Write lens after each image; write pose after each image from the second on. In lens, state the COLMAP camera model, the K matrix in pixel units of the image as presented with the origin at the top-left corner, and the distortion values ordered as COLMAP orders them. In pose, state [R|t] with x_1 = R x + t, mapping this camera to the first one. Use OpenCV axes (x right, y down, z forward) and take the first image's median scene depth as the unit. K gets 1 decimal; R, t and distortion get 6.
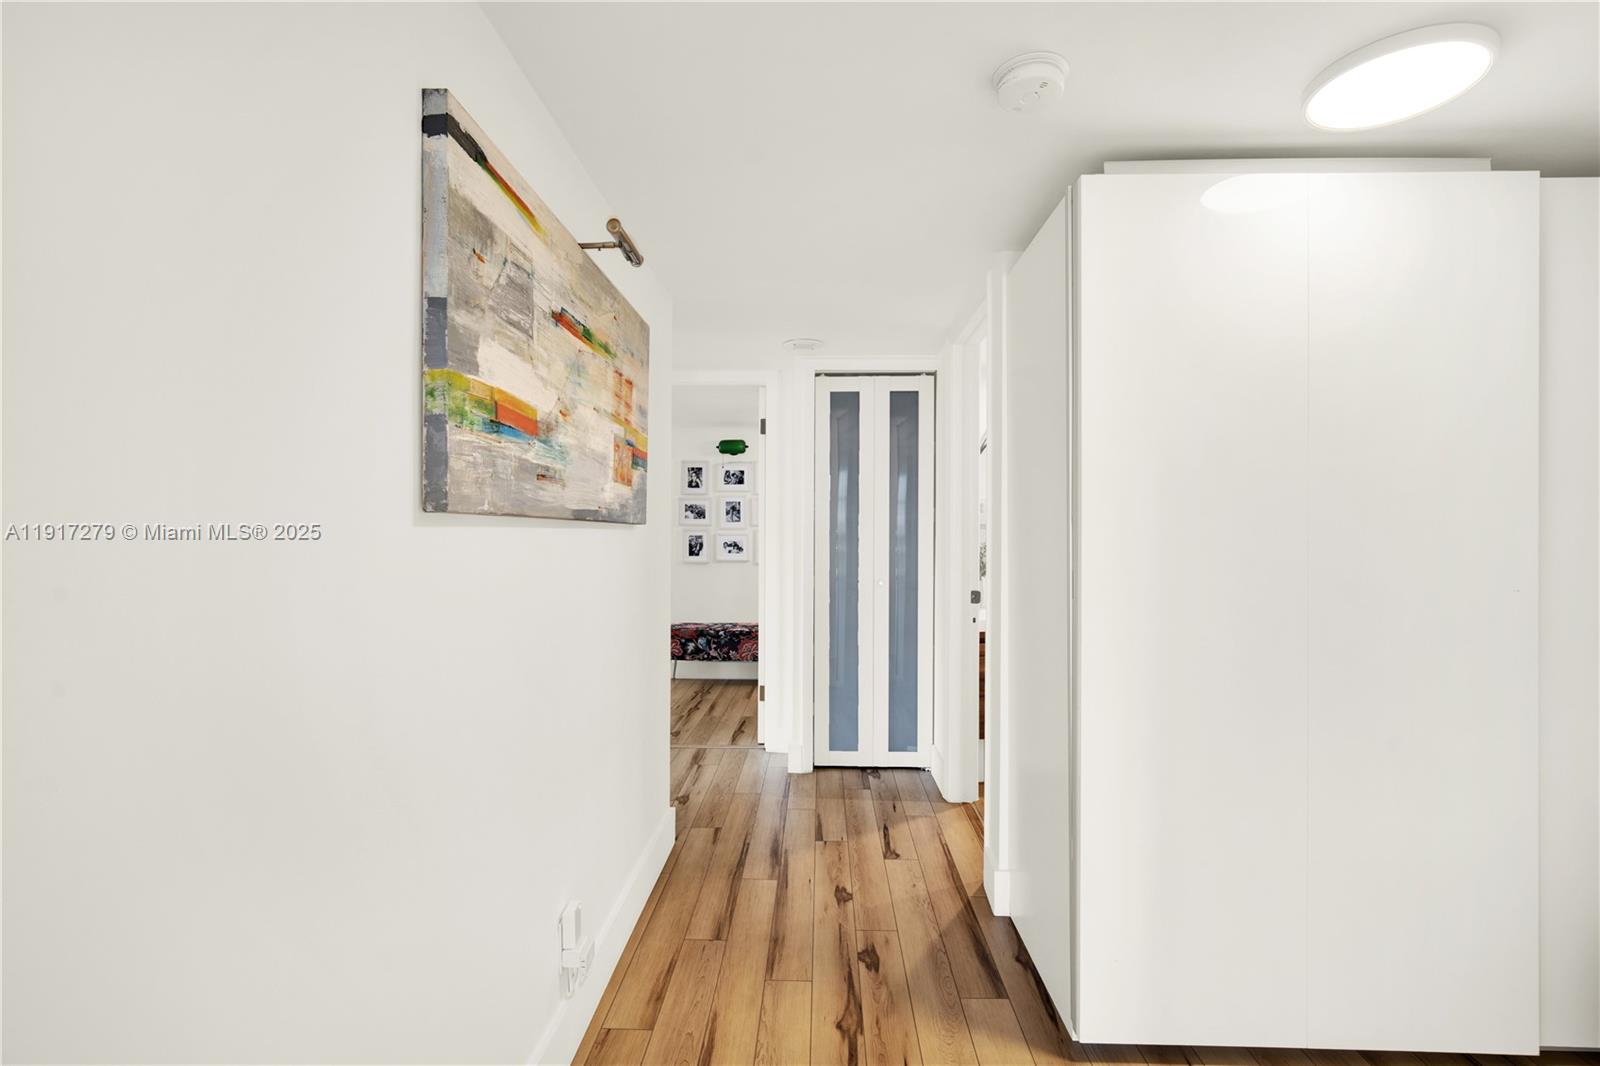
lens RADIAL K [[722.5, 0, 803.1], [0, 722.5, 539.5], [0, 0, 1]] dist [-0.015034, 0.005036]
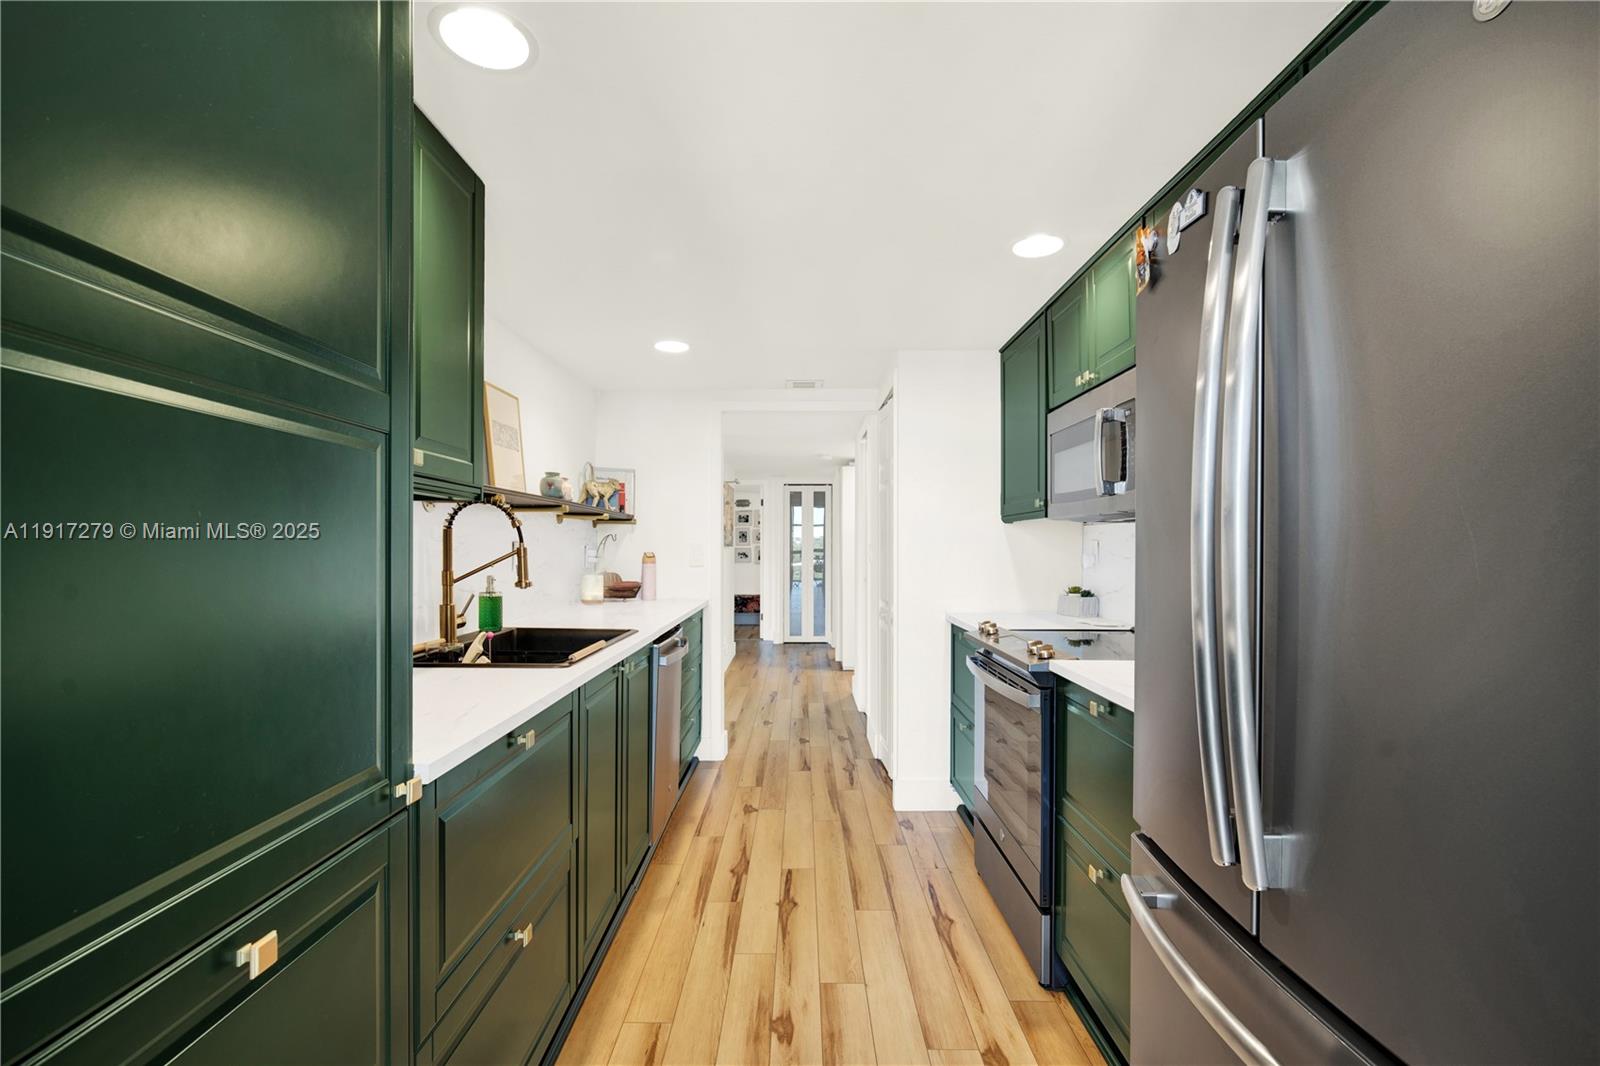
lens RADIAL K [[722.5, 0, 803.1], [0, 722.5, 539.5], [0, 0, 1]] dist [-0.015034, 0.005036]
pose [[0.999470, -0.000700, 0.032553, 0.001016], [0.001241, 0.999861, -0.016607, 0.002037], [-0.032537, 0.016638, 0.999332, -1.508049]]
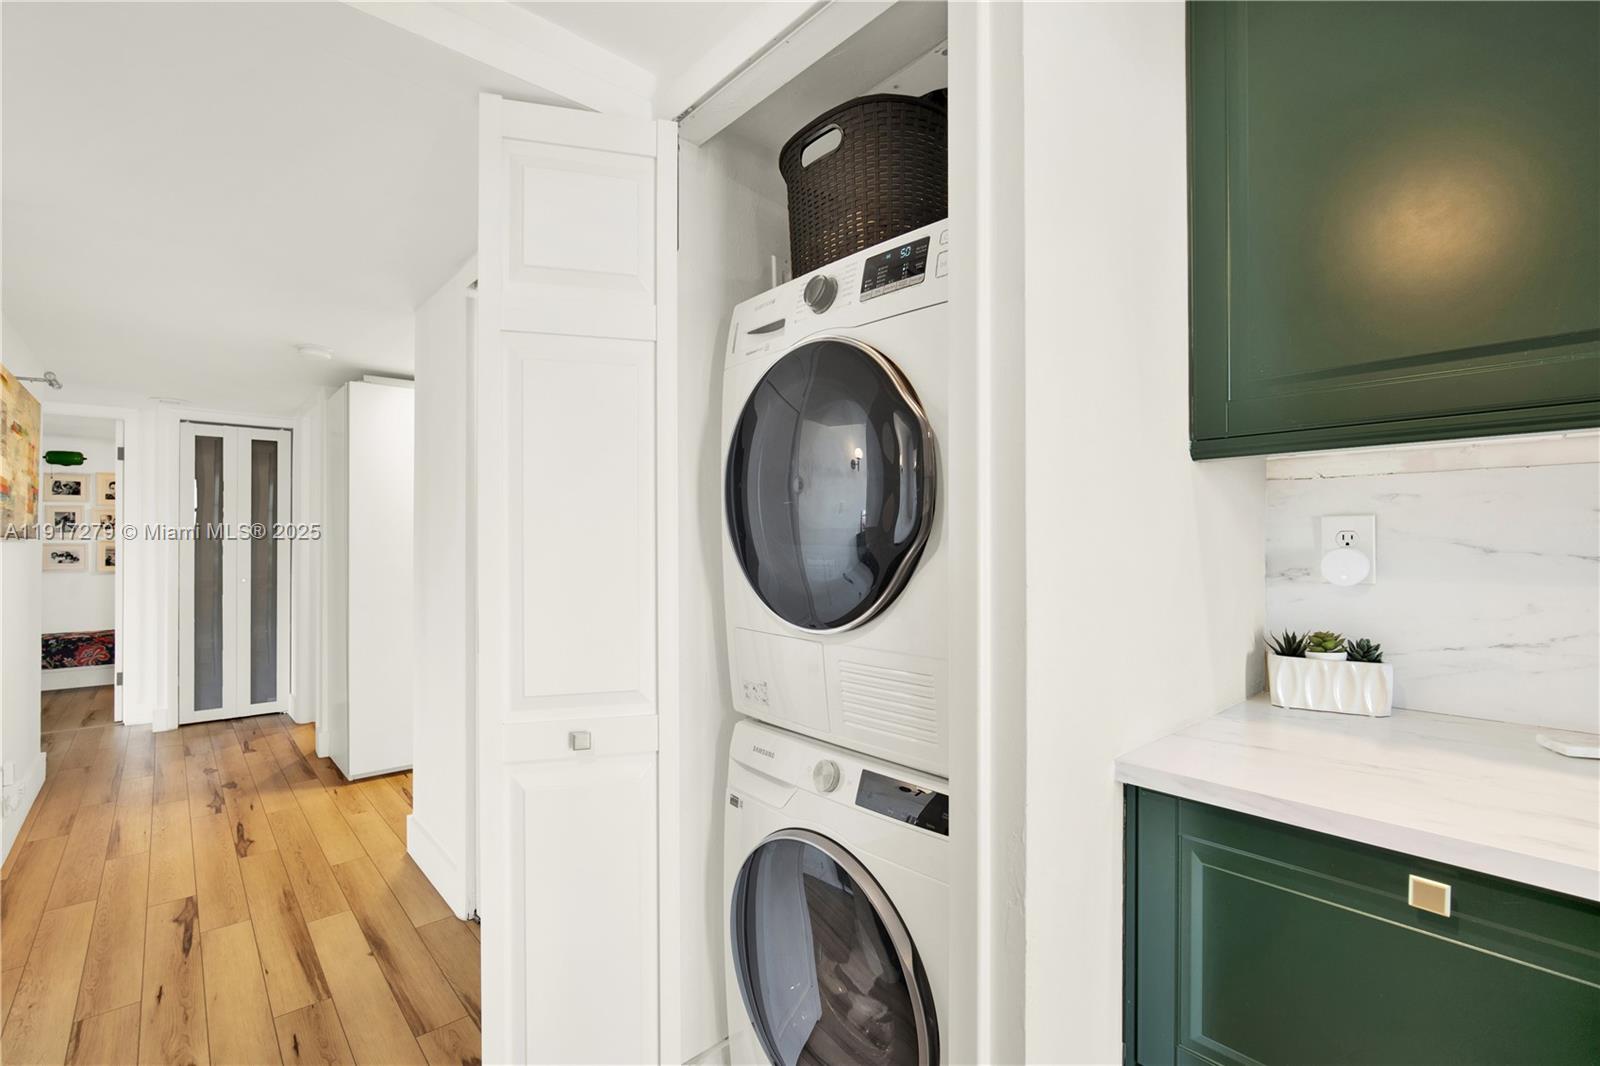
lens RADIAL K [[722.5, 0, 803.1], [0, 722.5, 539.5], [0, 0, 1]] dist [-0.015034, 0.005036]
pose [[0.728288, 0.000854, 0.685271, -0.049898], [0.006804, 0.999941, -0.008476, 0.002417], [-0.685237, 0.010835, 0.728239, -0.700147]]
